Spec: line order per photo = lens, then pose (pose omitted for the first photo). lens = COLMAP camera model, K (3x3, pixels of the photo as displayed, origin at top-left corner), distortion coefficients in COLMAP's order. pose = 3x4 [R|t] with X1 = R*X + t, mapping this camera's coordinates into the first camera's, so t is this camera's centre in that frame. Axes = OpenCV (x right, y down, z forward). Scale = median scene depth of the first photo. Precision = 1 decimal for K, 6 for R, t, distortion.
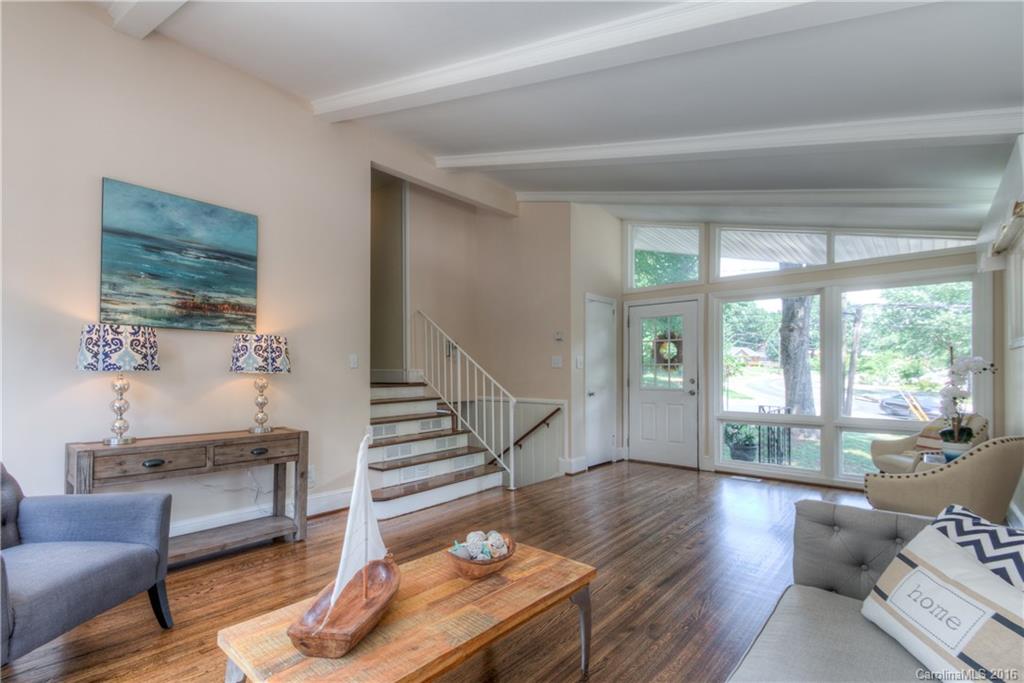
lens RADIAL K [[480.0, 0, 506.3], [0, 480.0, 367.6], [0, 0, 1]] dist [0.019681, -0.009284]
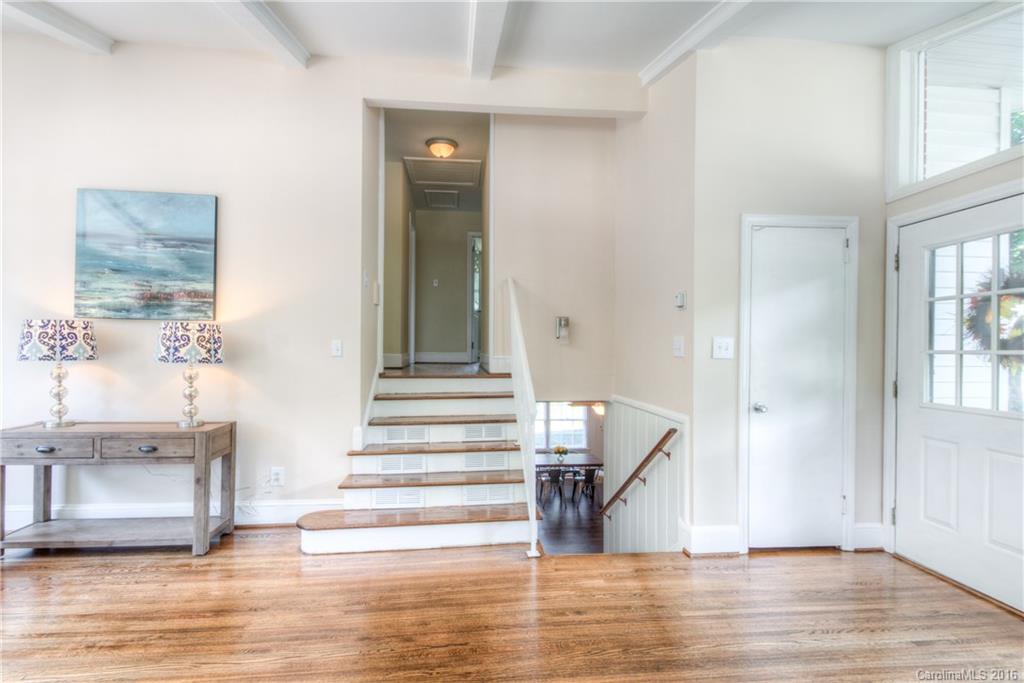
lens RADIAL K [[480.0, 0, 508.5], [0, 480.0, 349.4], [0, 0, 1]] dist [0.019681, -0.009284]
pose [[0.721598, 0.004086, -0.692301, 0.595514], [0.000592, 0.999979, 0.006519, -0.020969], [0.692313, -0.005114, 0.721580, 0.768722]]
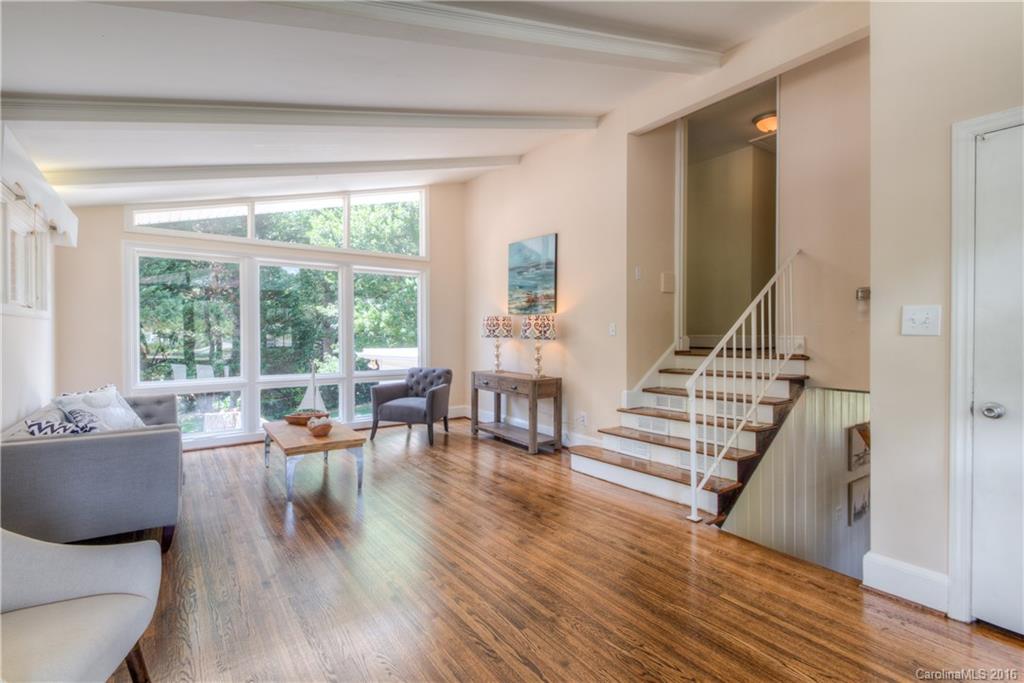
lens RADIAL K [[480.0, 0, 518.0], [0, 480.0, 337.7], [0, 0, 1]] dist [0.019681, -0.009284]
pose [[-0.229691, 0.008043, -0.973230, 1.017459], [0.009942, 0.999933, 0.005918, -0.003987], [0.973213, -0.008316, -0.229755, 1.318741]]
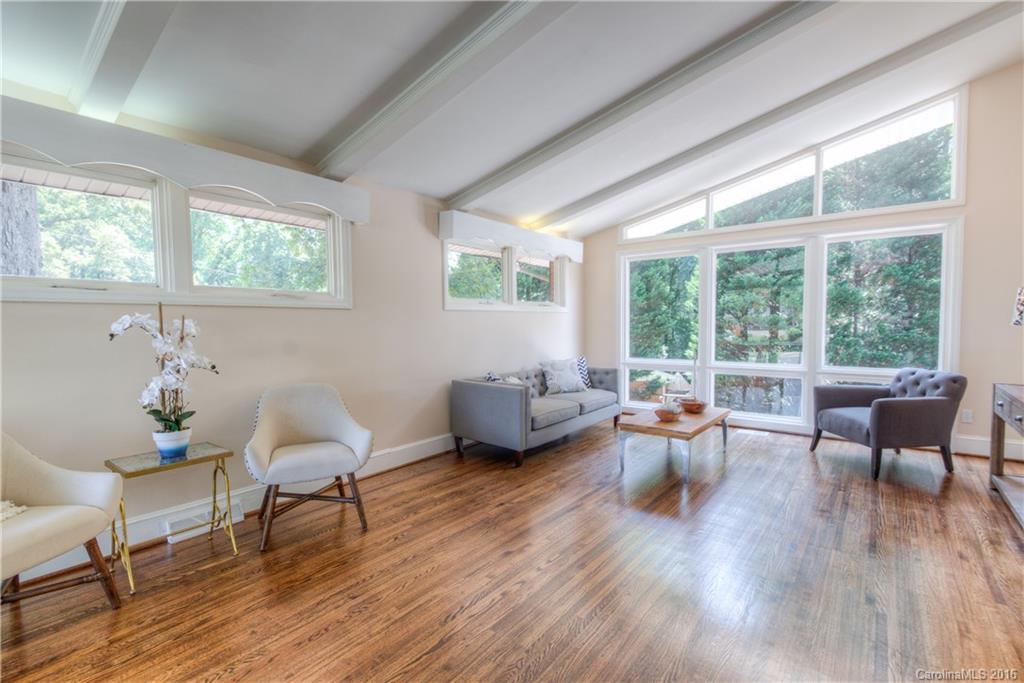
lens RADIAL K [[480.0, 0, 500.9], [0, 480.0, 343.7], [0, 0, 1]] dist [0.019681, -0.009284]
pose [[-0.999665, 0.008170, -0.024561, 0.433121], [0.007297, 0.999345, 0.035450, 0.000233], [0.024835, 0.035259, -0.999070, 1.749890]]
